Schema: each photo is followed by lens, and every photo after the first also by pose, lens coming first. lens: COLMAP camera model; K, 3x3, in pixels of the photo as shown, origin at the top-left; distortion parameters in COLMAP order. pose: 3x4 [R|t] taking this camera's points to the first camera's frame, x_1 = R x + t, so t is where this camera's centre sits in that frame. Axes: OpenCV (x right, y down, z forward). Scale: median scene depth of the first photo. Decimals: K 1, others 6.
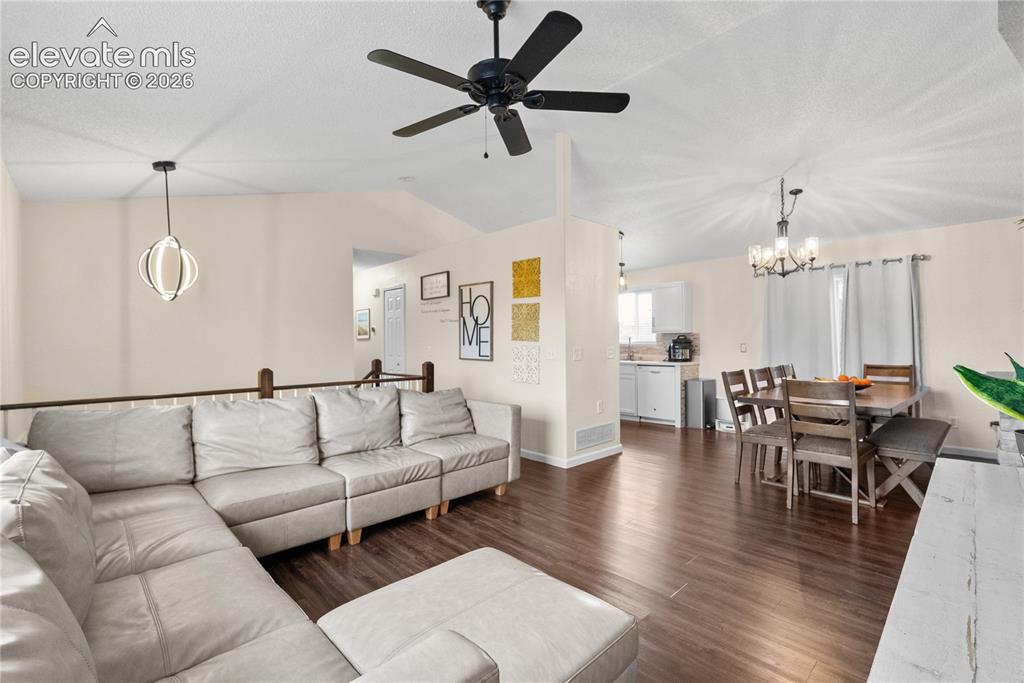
lens RADIAL K [[461.4, 0, 512.7], [0, 461.4, 338.5], [0, 0, 1]] dist [-0.004142, -0.001204]
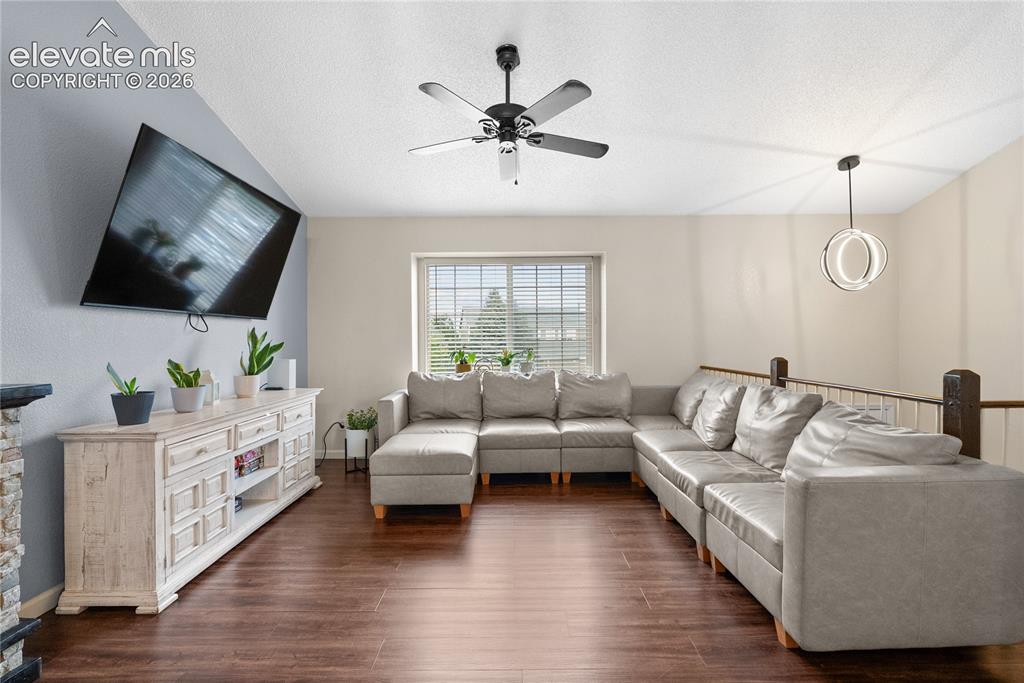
lens RADIAL K [[456.5, 0, 512.0], [0, 456.5, 341.5], [0, 0, 1]] dist [-0.008696, 0.000076]
pose [[-0.693449, 0.013804, -0.720373, 0.377268], [0.014235, 0.999884, 0.005457, 0.010845], [0.720365, -0.006470, -0.693565, 0.829984]]
